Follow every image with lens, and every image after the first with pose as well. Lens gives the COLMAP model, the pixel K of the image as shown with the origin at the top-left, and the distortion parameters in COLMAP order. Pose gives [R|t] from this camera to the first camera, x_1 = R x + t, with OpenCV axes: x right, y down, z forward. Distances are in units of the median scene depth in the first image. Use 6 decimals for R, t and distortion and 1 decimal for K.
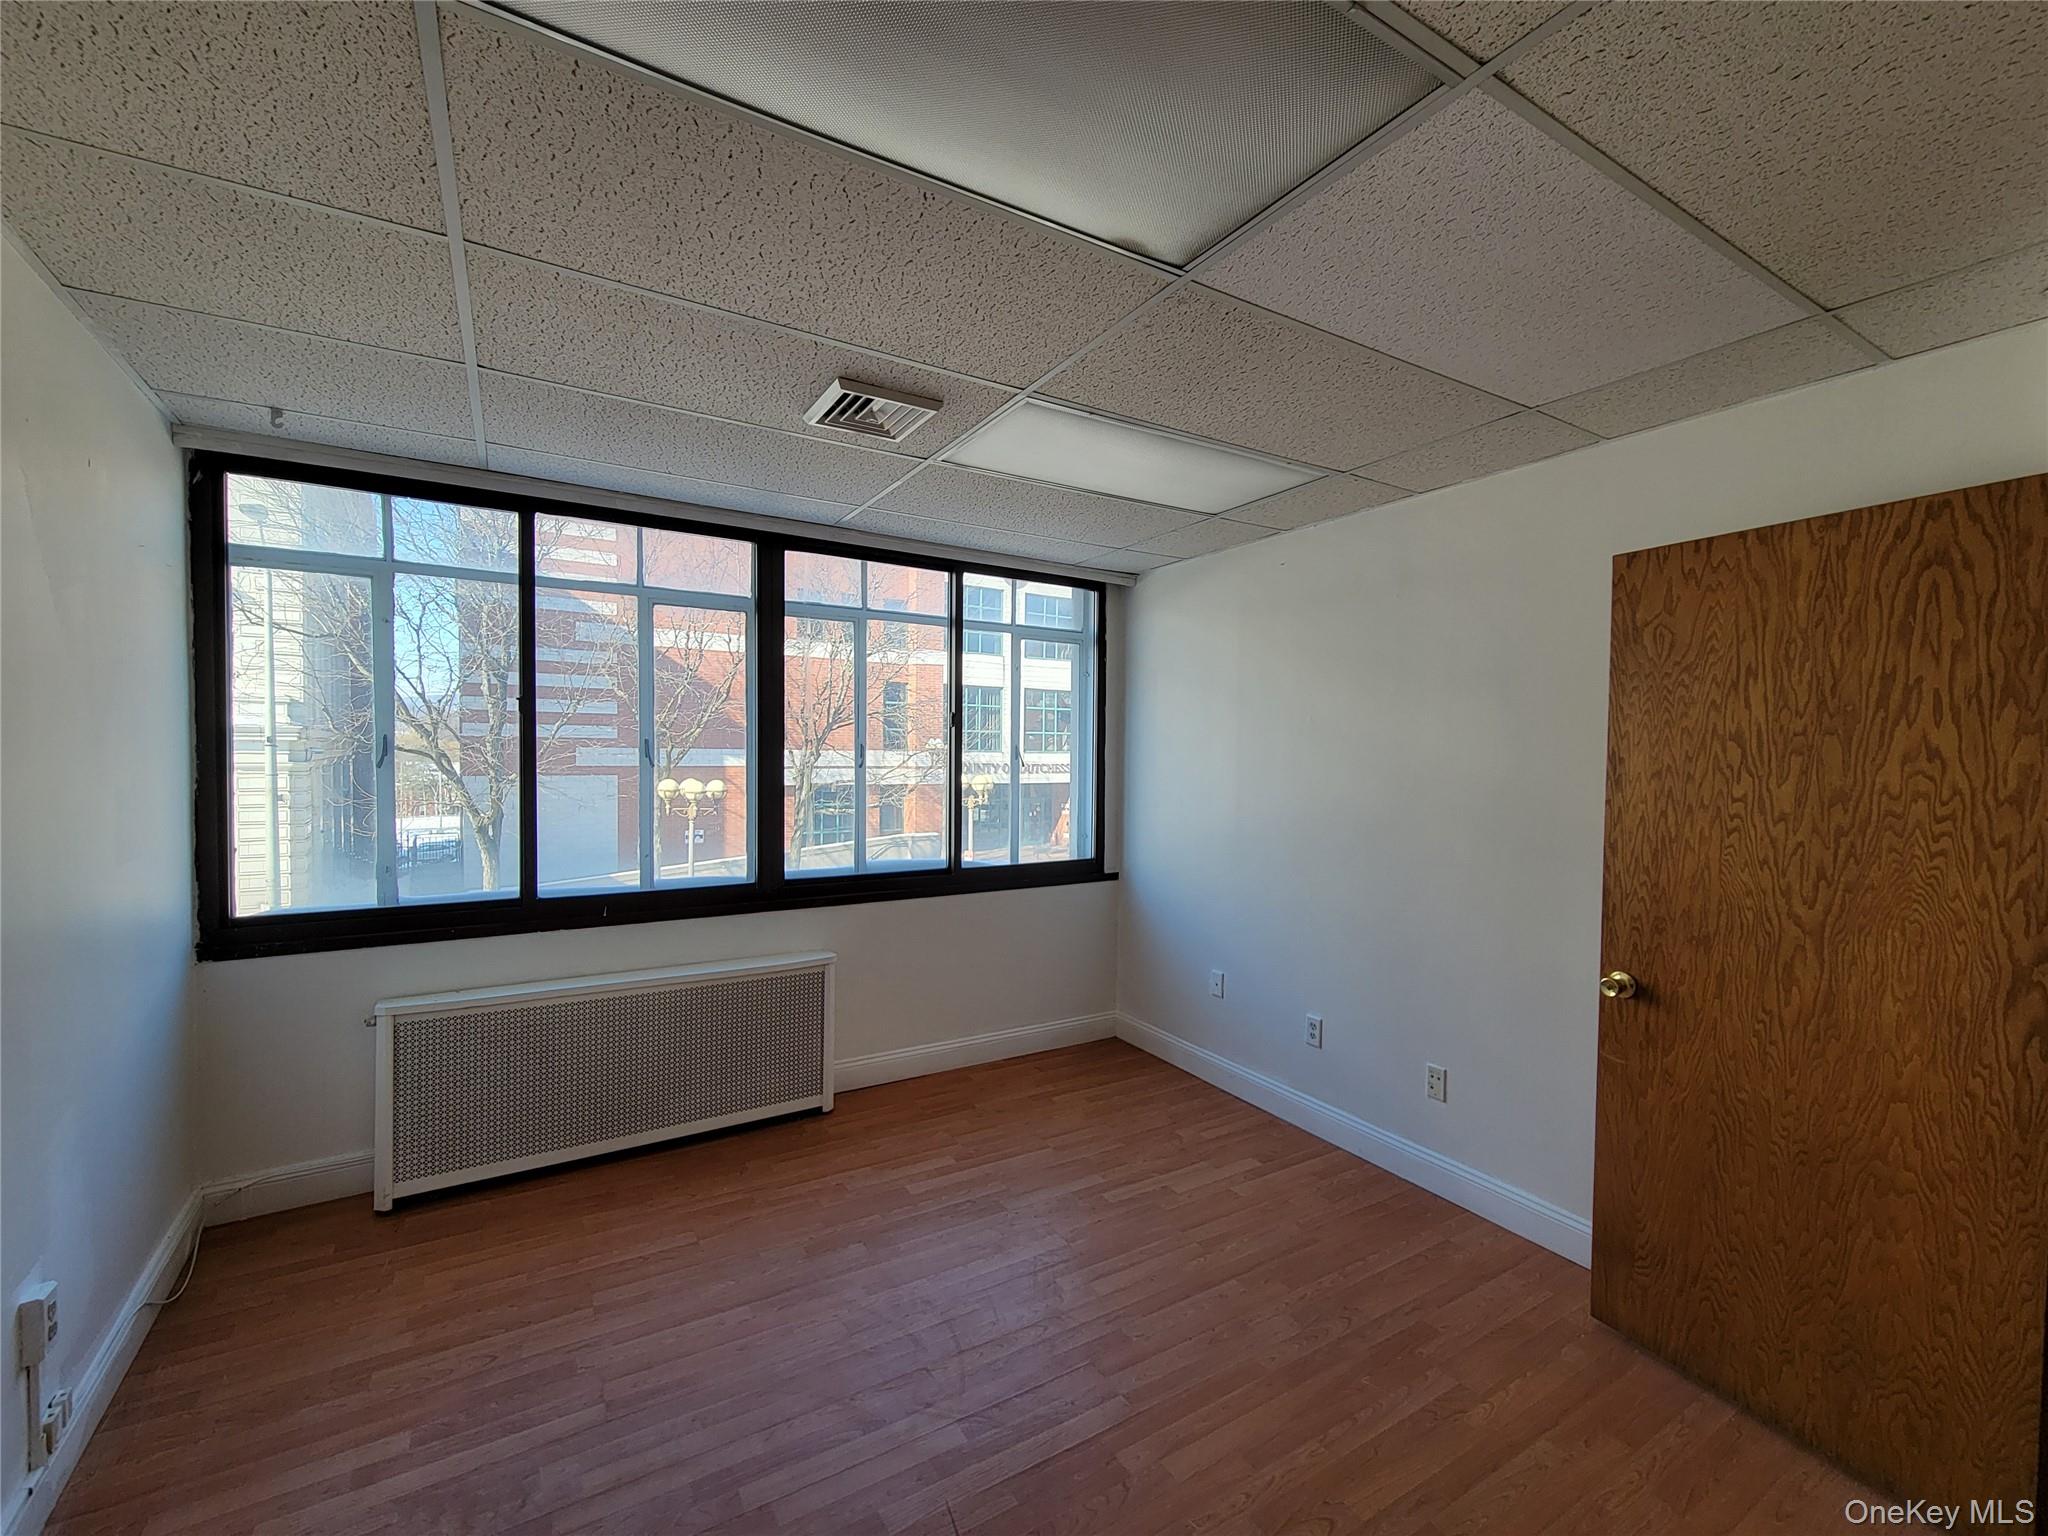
lens RADIAL K [[864.5, 0, 1032.1], [0, 864.5, 779.1], [0, 0, 1]] dist [0.001513, 0.000762]
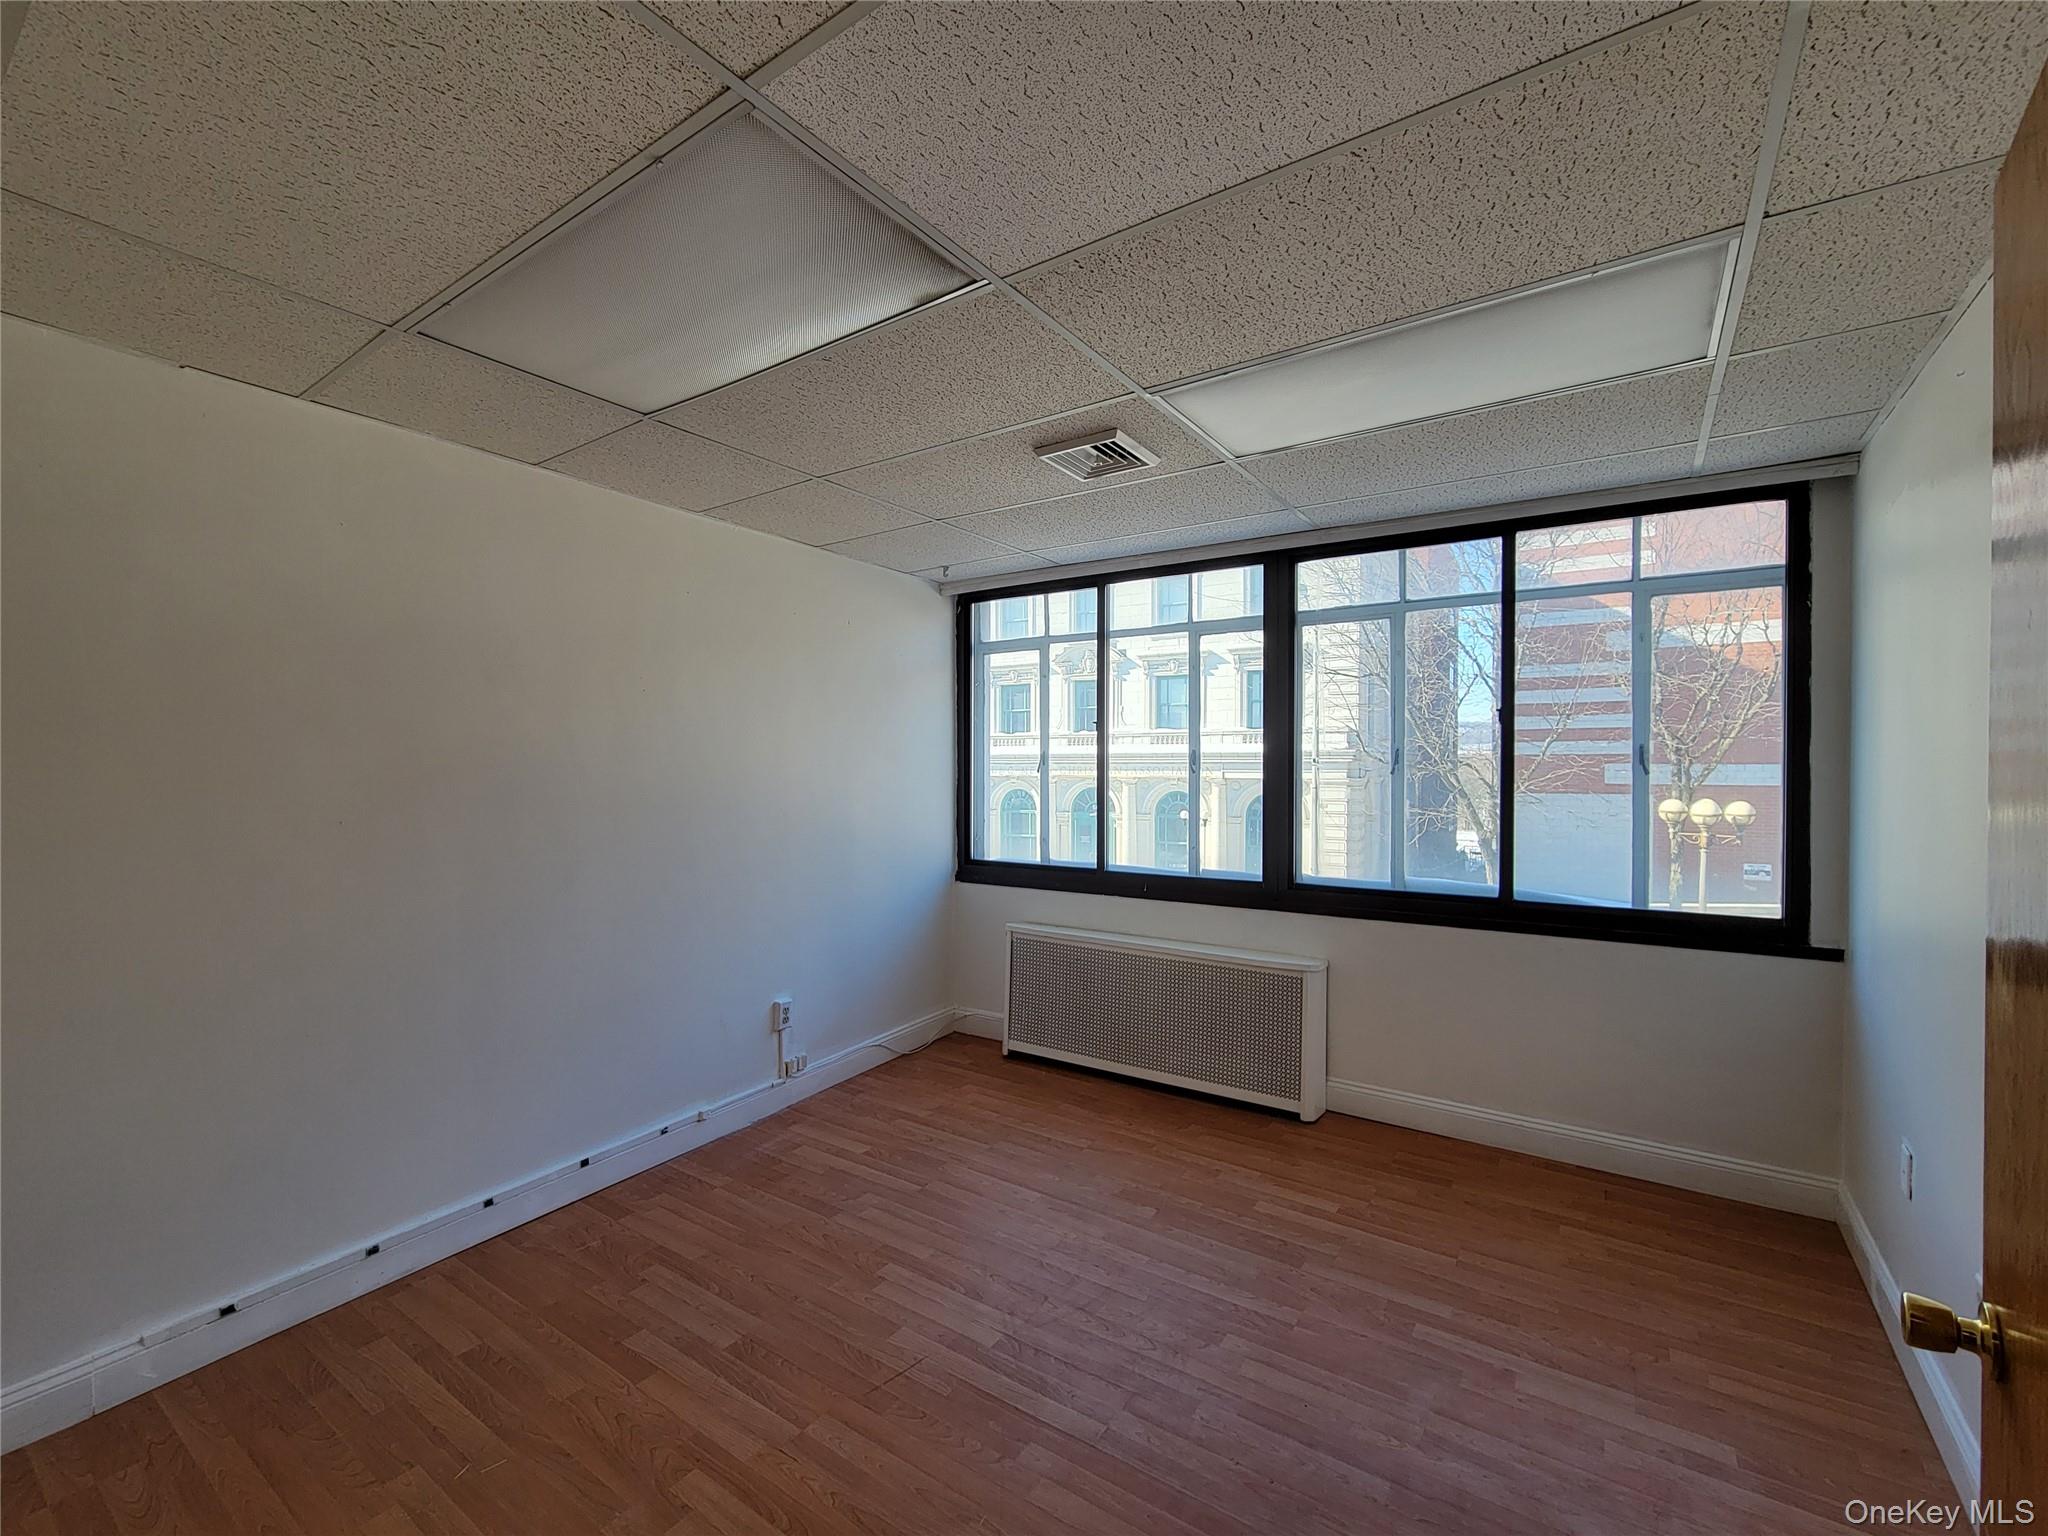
lens RADIAL K [[864.5, 0, 1032.1], [0, 864.5, 779.1], [0, 0, 1]] dist [0.001513, 0.000762]
pose [[0.412205, 0.003487, -0.911085, 0.760783], [-0.024185, 0.999682, -0.007115, 0.011550], [0.910770, 0.024967, 0.412158, 0.425296]]
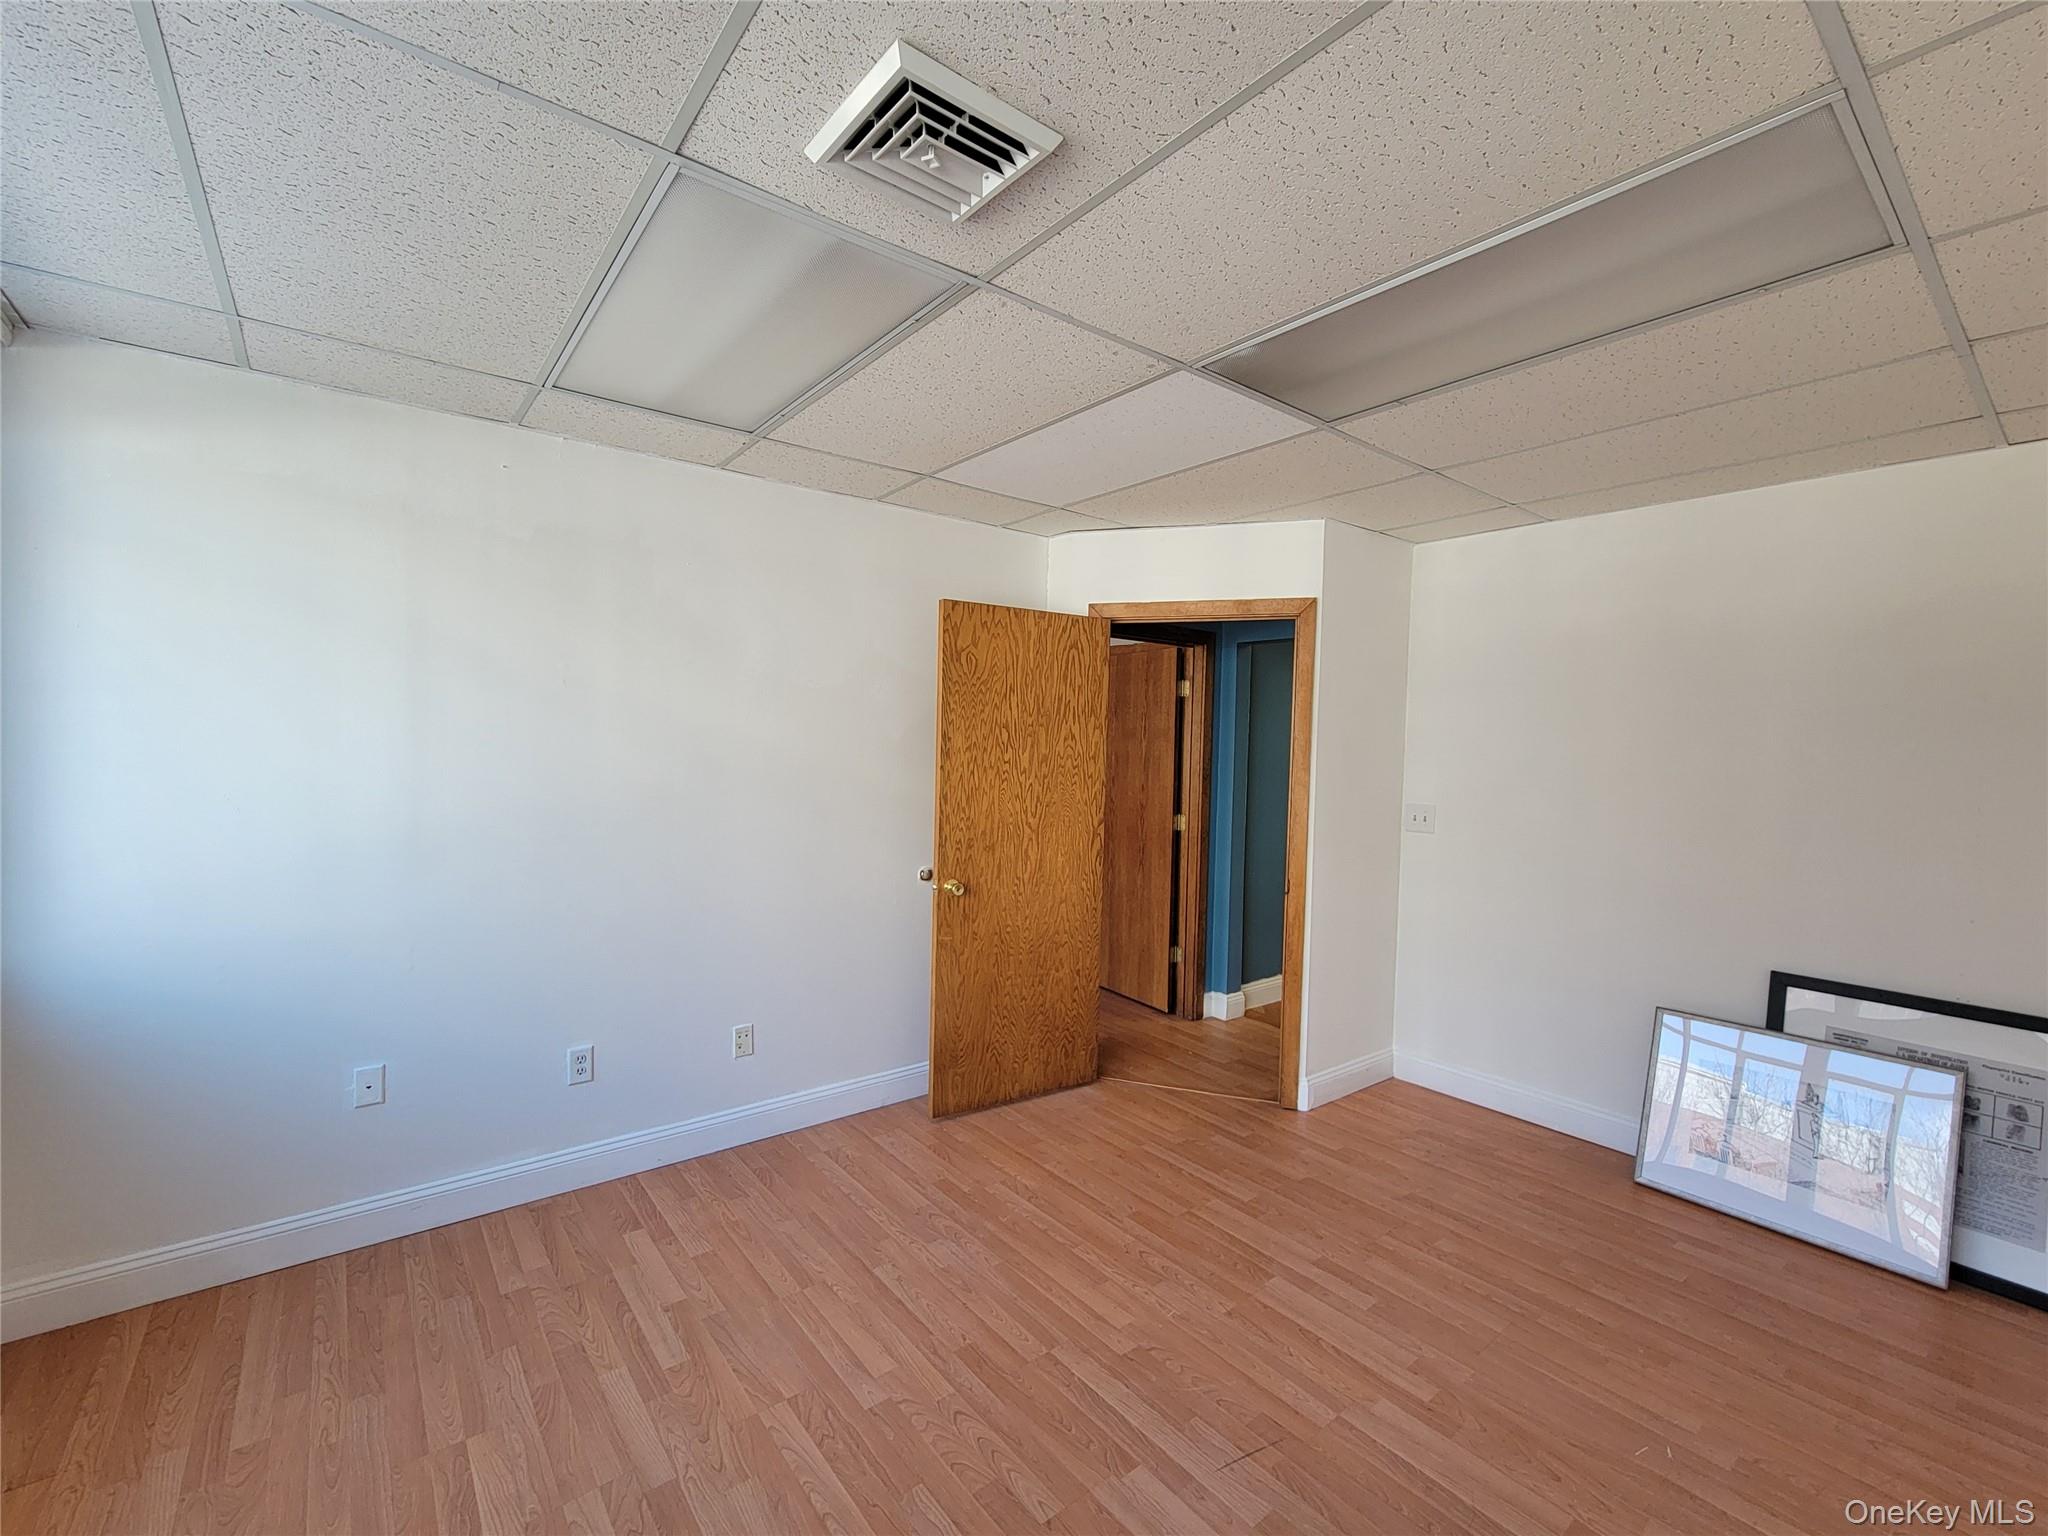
lens RADIAL K [[864.5, 0, 1032.1], [0, 864.5, 779.1], [0, 0, 1]] dist [0.001513, 0.000762]
pose [[-0.124920, -0.056342, 0.990566, -0.731989], [0.006775, 0.998315, 0.057637, -0.033434], [-0.992144, 0.013911, -0.124327, 0.936268]]
